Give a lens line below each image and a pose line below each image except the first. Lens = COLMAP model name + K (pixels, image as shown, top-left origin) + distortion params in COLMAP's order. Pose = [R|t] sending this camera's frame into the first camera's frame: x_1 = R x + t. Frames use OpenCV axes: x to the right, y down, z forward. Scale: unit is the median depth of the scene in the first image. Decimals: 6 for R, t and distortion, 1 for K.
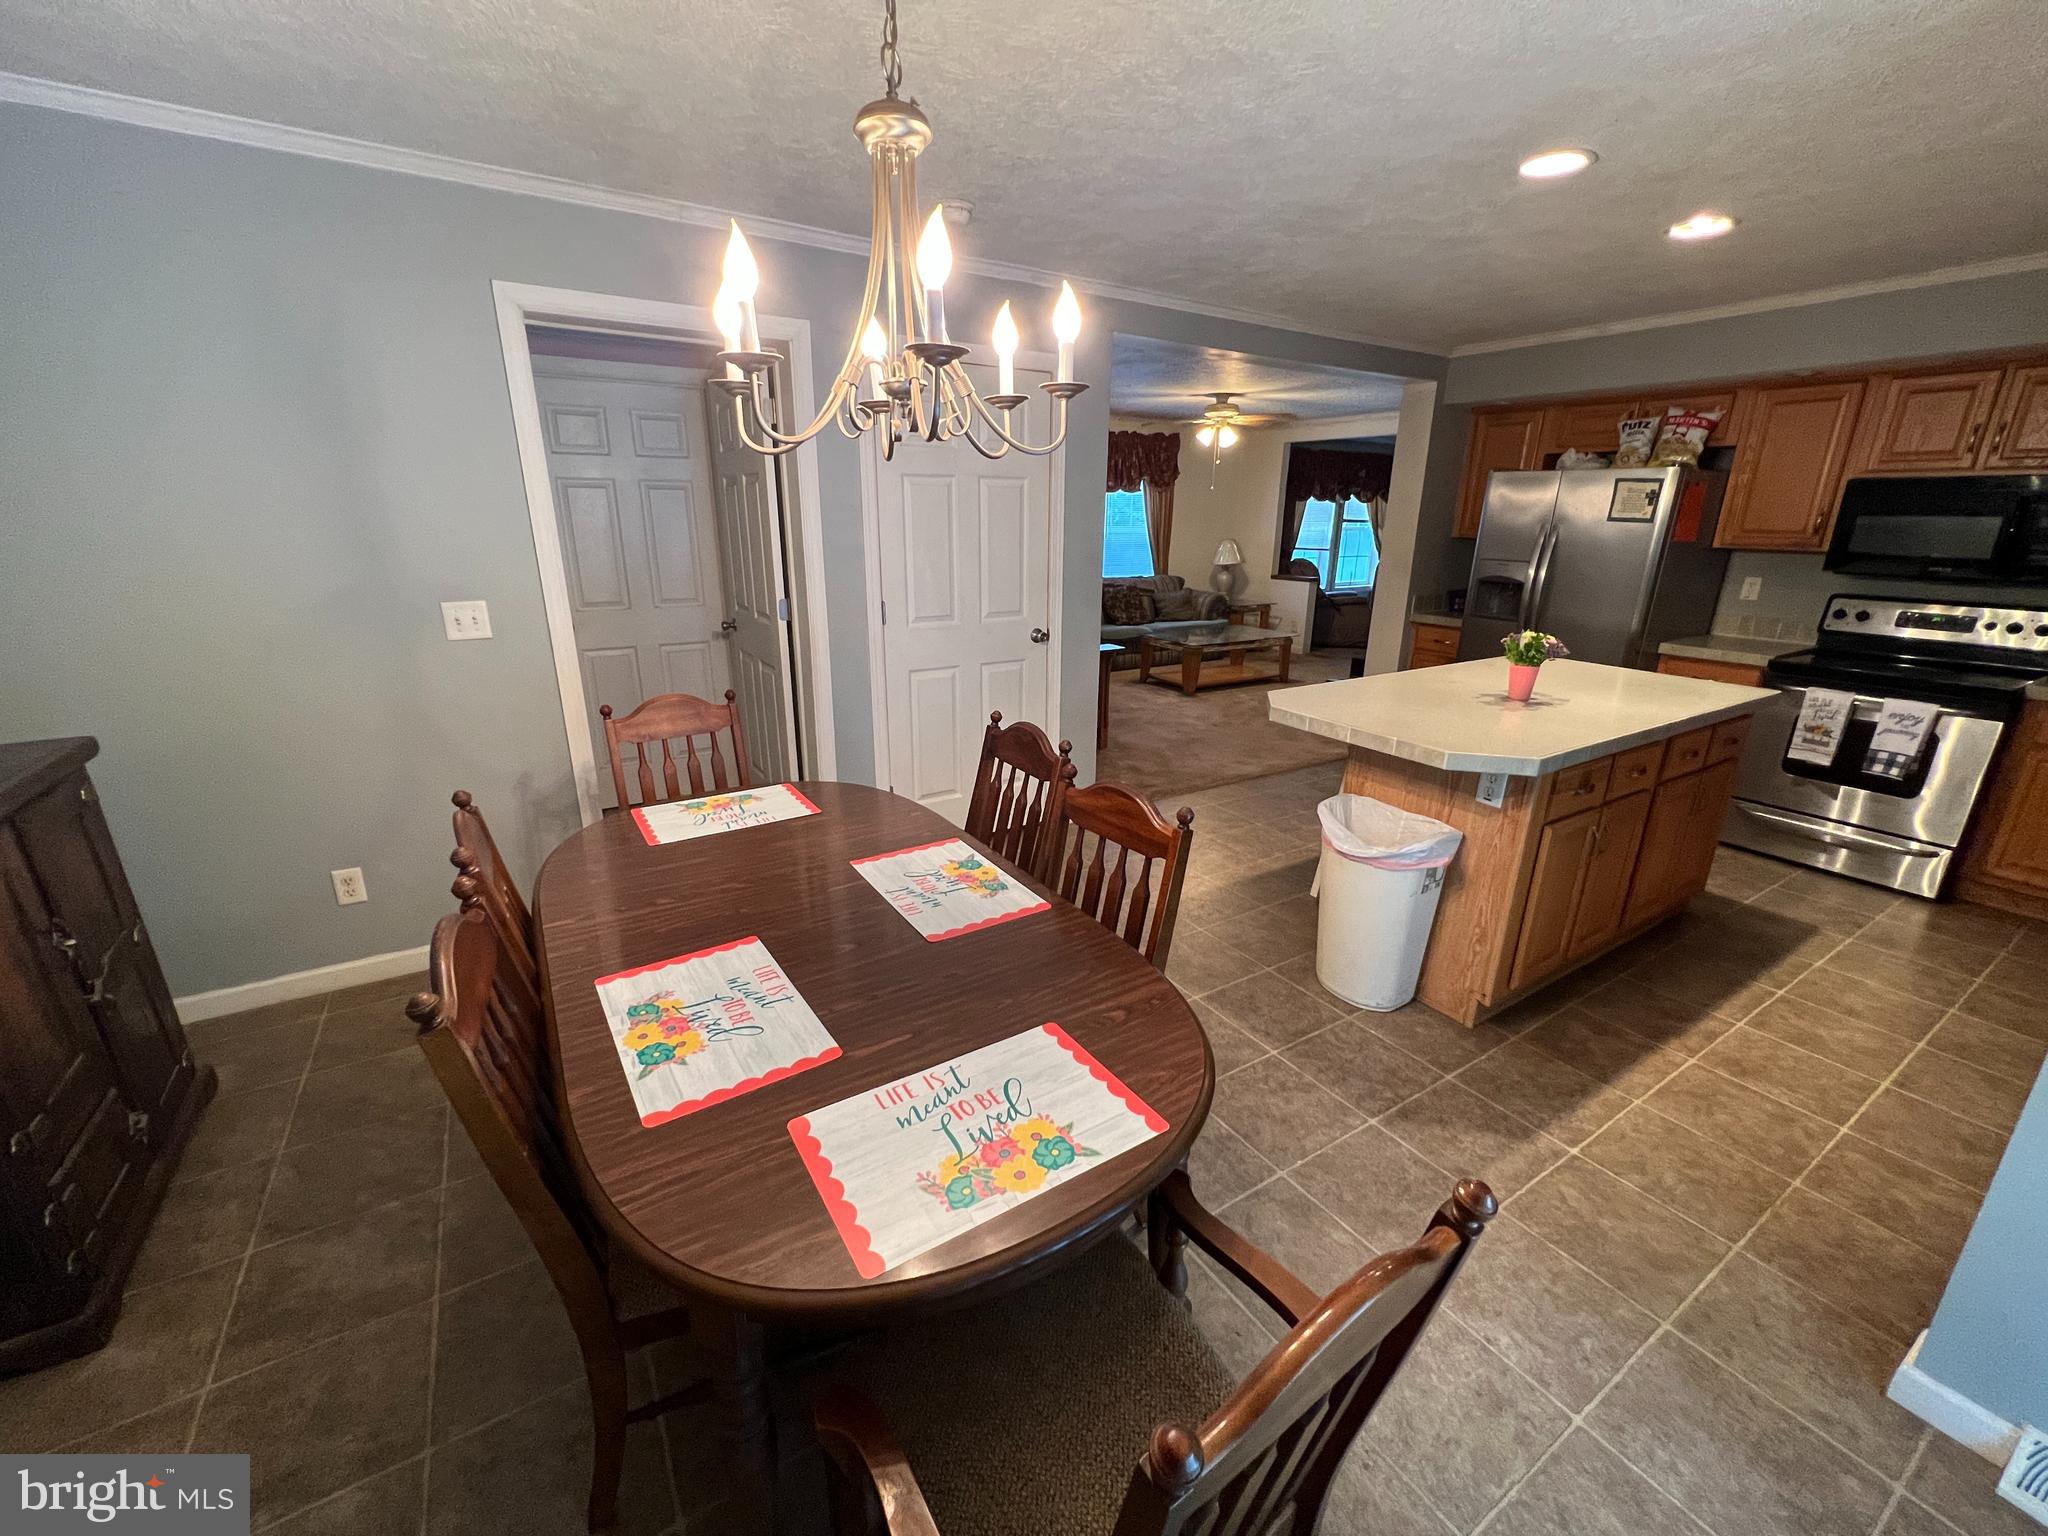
lens RADIAL K [[821.6, 0, 1020.1], [0, 821.6, 765.9], [0, 0, 1]] dist [-0.001362, 0.000684]
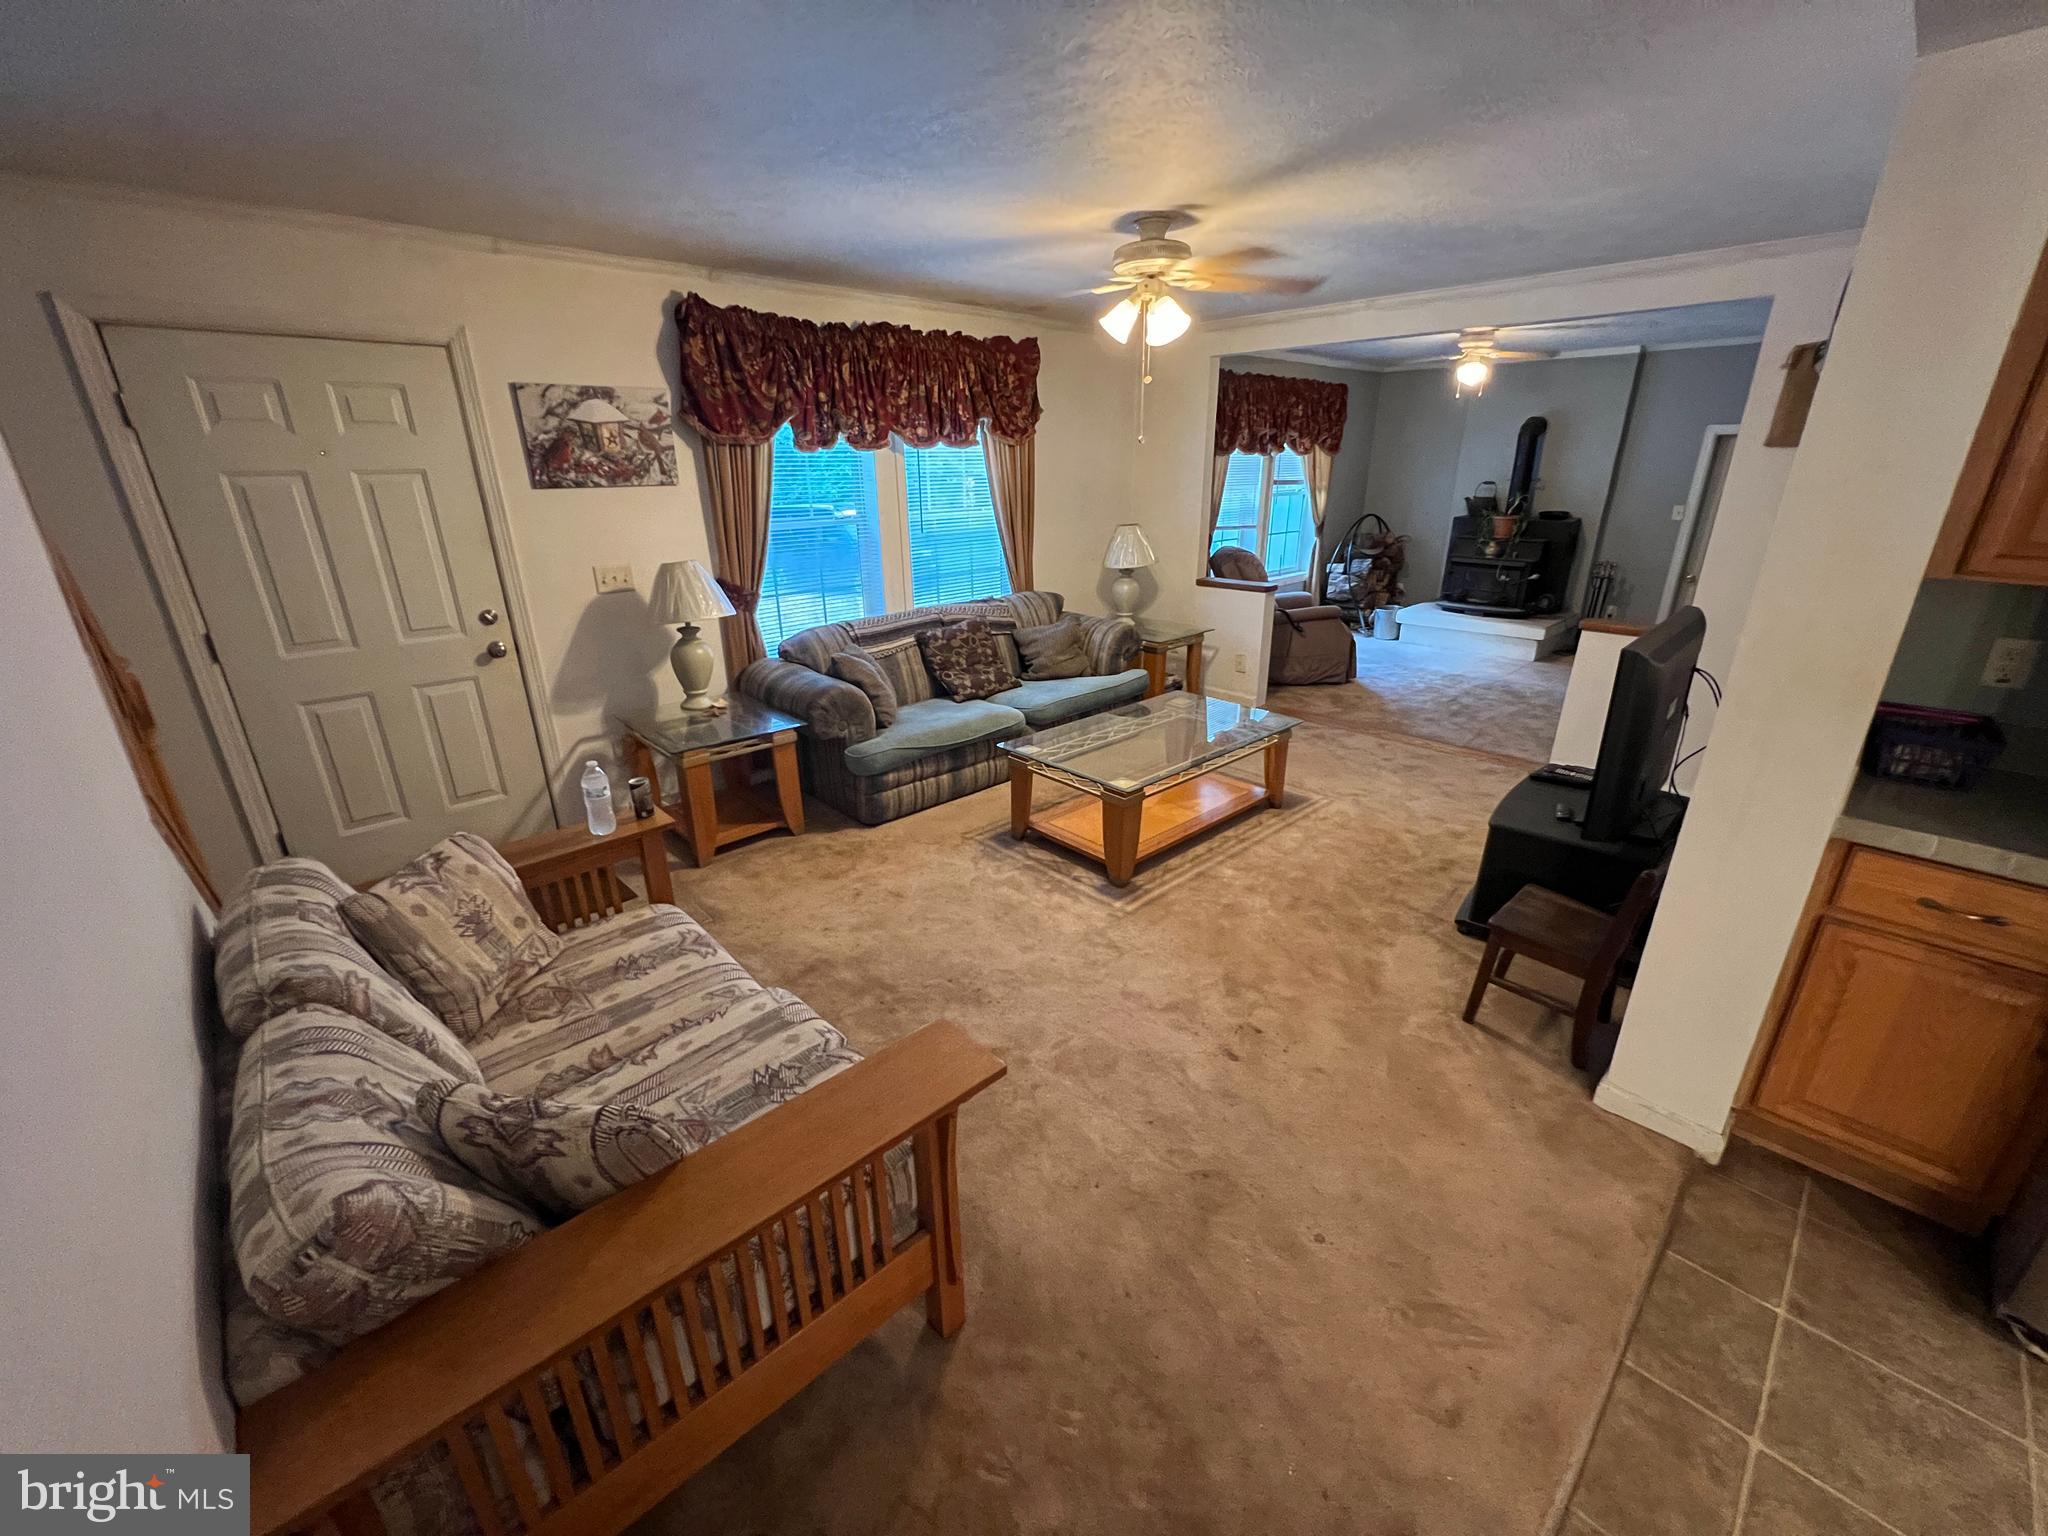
lens RADIAL K [[822.2, 0, 1022.9], [0, 822.2, 771.8], [0, 0, 1]] dist [0.001182, 0.000735]
pose [[0.978779, -0.088540, 0.184805, 0.053902], [0.076944, 0.994644, 0.069016, -0.148828], [-0.189926, -0.053332, 0.980349, 0.433401]]
